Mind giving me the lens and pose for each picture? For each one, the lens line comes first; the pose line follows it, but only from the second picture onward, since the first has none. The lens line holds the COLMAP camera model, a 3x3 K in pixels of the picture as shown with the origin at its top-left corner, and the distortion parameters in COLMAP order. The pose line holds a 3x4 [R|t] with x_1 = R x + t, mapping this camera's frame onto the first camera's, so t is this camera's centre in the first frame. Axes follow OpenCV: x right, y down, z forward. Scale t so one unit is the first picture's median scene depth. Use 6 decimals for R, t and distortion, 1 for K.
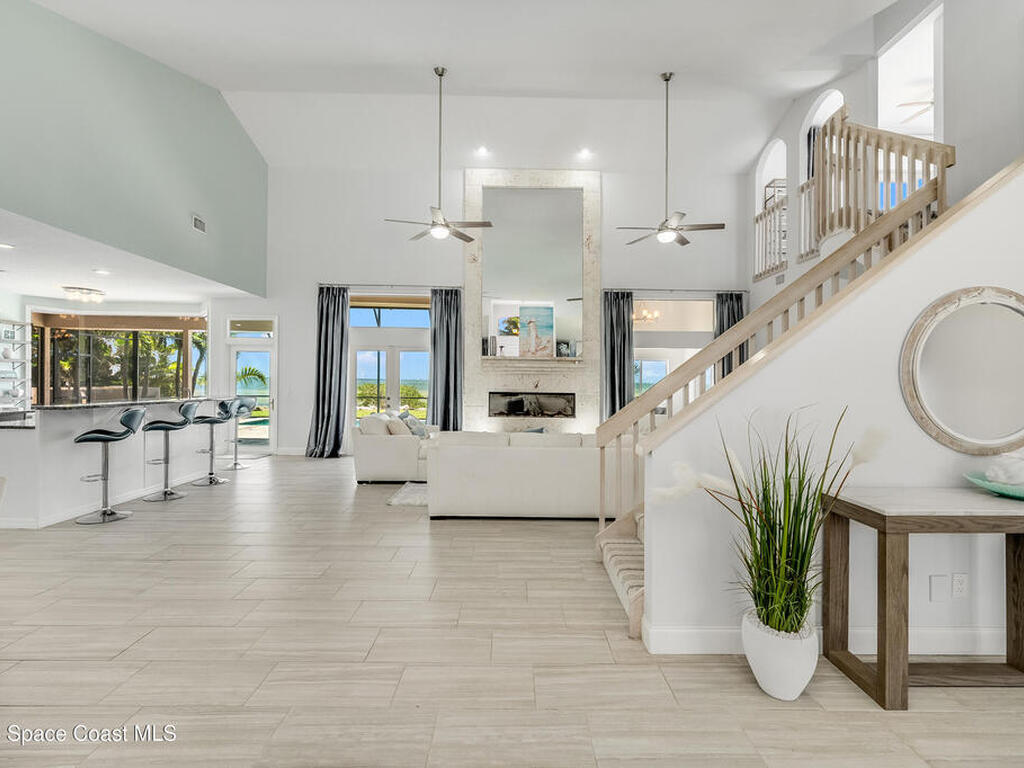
lens RADIAL K [[454.4, 0, 512.0], [0, 454.4, 384.0], [0, 0, 1]] dist [0.002926, 0.000285]
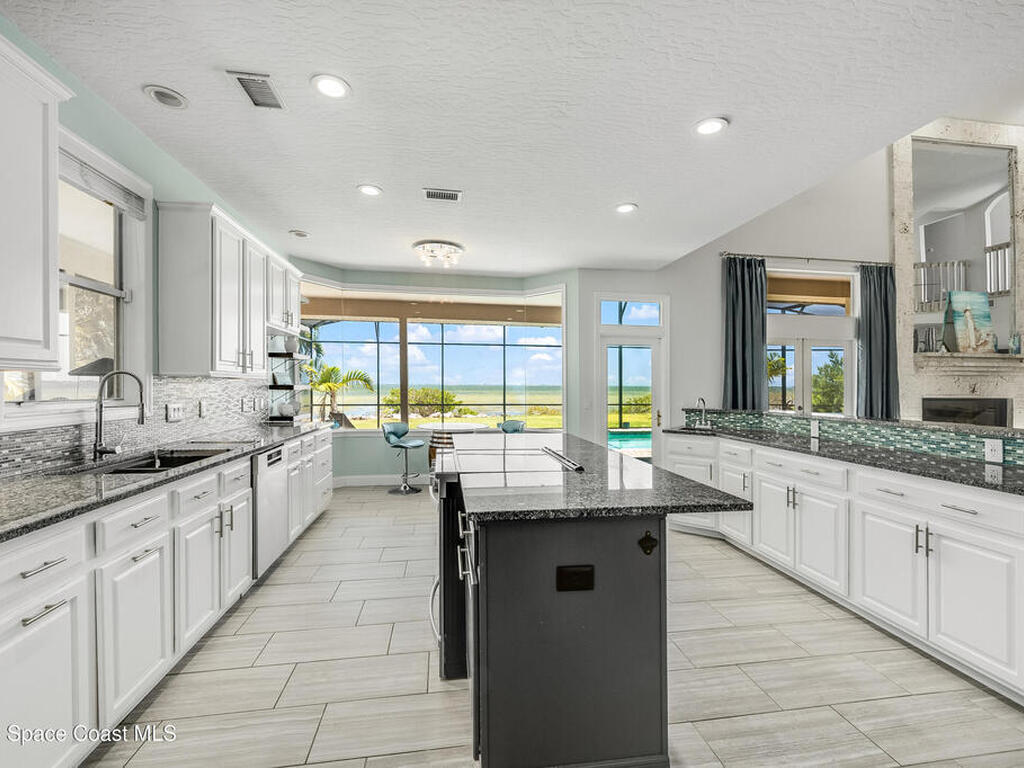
lens RADIAL K [[454.4, 0, 512.0], [0, 454.4, 384.0], [0, 0, 1]] dist [0.002926, 0.000285]
pose [[0.988329, -0.008086, 0.152118, -0.885280], [0.009242, 0.999934, -0.006892, -0.008763], [-0.152052, 0.008217, 0.988338, 0.336263]]
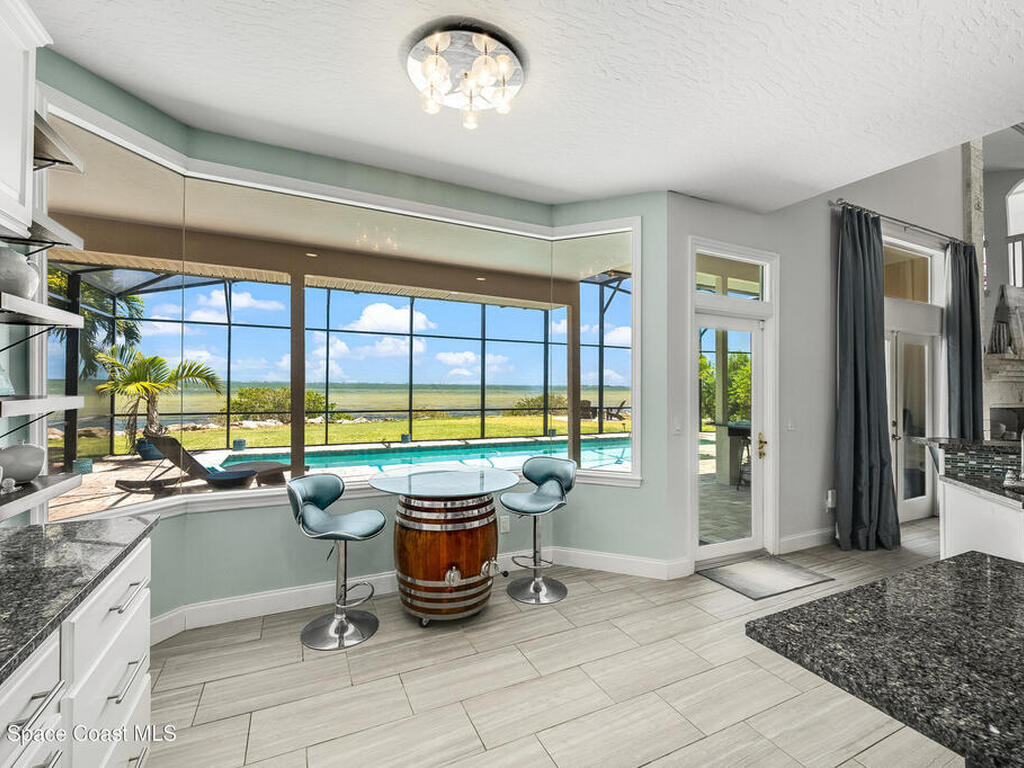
lens RADIAL K [[454.4, 0, 512.0], [0, 454.4, 384.0], [0, 0, 1]] dist [0.002926, 0.000285]
pose [[0.900515, -0.003074, 0.434814, -0.974564], [0.003144, 0.999995, 0.000559, -0.022382], [-0.434814, 0.000864, 0.900520, 0.715404]]
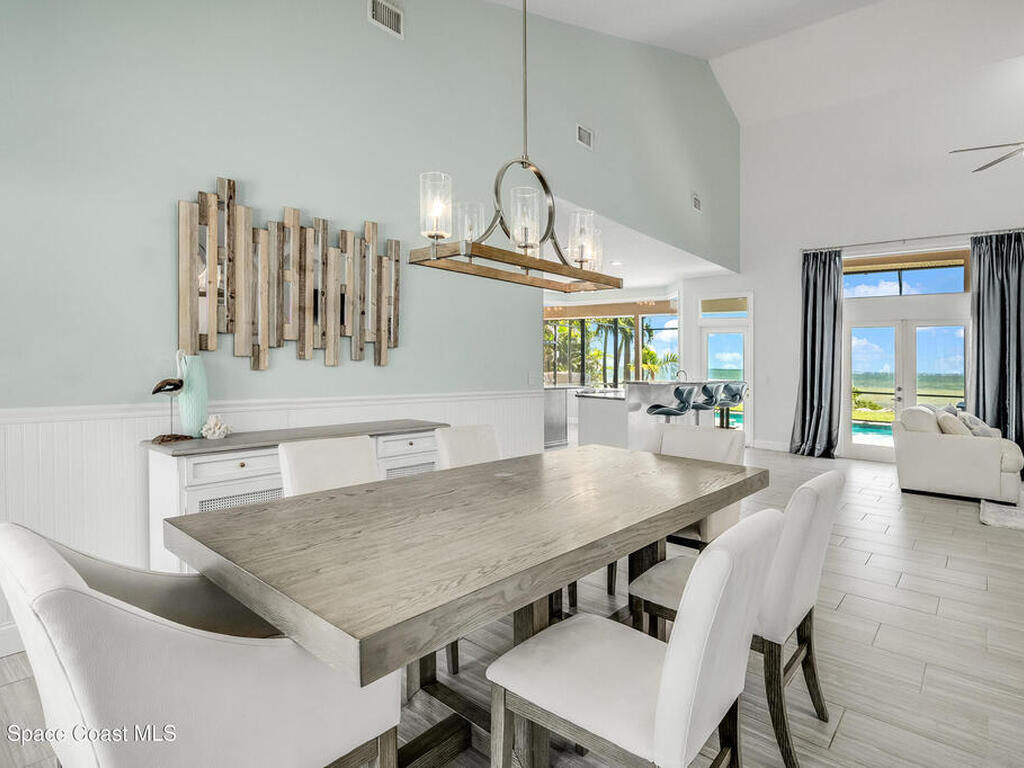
lens RADIAL K [[552.7, 0, 512.0], [0, 552.7, 384.0], [0, 0, 1]] dist [-0.000246, -0.000458]
pose [[0.758956, 0.026117, -0.650617, -0.162126], [-0.017831, 0.999654, 0.019329, 0.016526], [0.650897, -0.003069, 0.759160, -0.125491]]
